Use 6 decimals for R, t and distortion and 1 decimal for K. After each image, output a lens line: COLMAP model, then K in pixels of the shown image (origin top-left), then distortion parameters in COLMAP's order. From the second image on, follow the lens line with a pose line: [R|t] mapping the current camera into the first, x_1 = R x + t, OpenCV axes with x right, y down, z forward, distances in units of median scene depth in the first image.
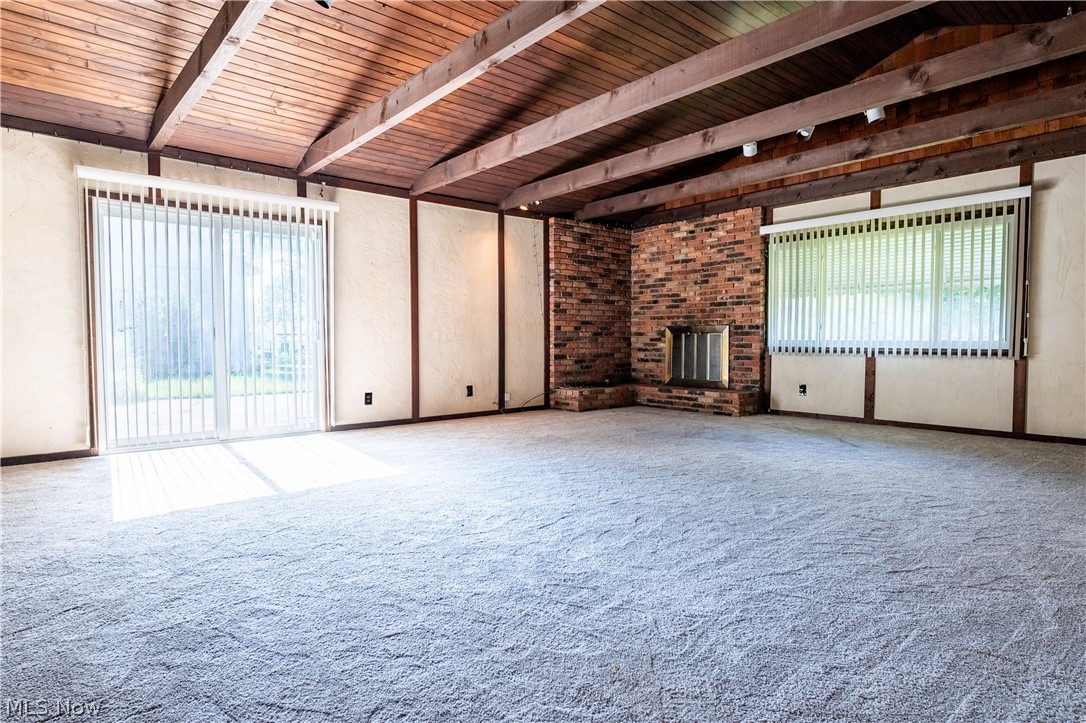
lens RADIAL K [[599.9, 0, 543.0], [0, 599.9, 361.5], [0, 0, 1]] dist [0.000700, 0.000380]
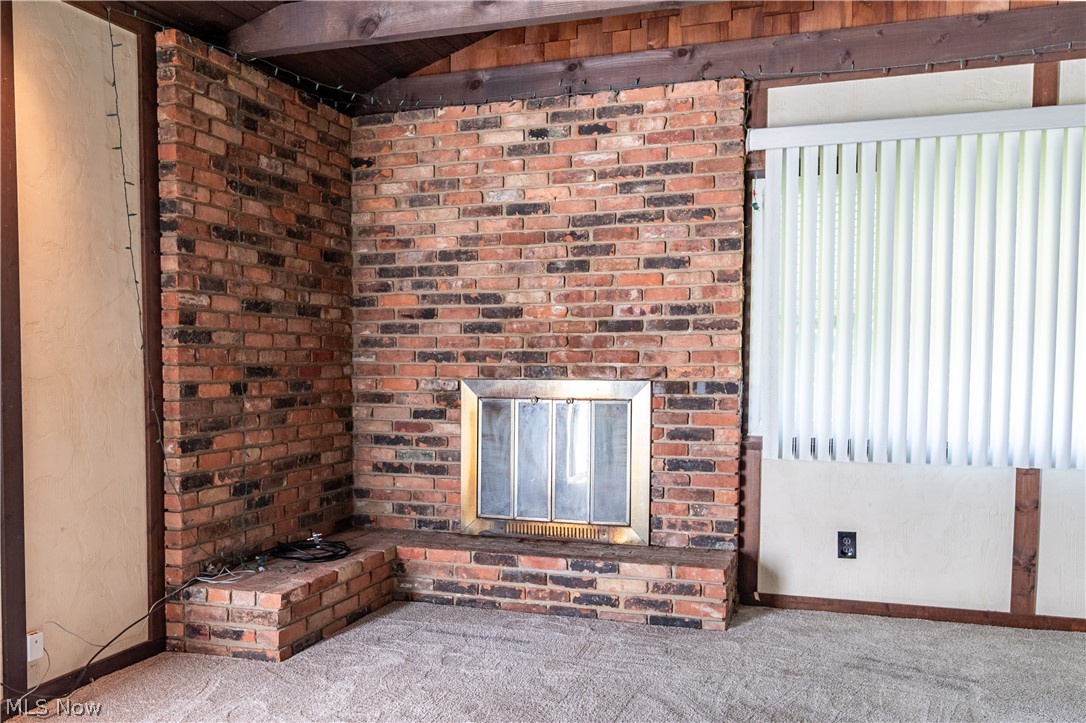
lens RADIAL K [[1068.2, 0, 541.7], [0, 1068.2, 424.3], [0, 0, 1]] dist [-0.003254, -0.000403]
pose [[0.875588, -0.020708, 0.482615, -0.082810], [0.015898, 0.999775, 0.014055, -0.042388], [-0.482797, -0.004634, 0.875720, 0.419355]]
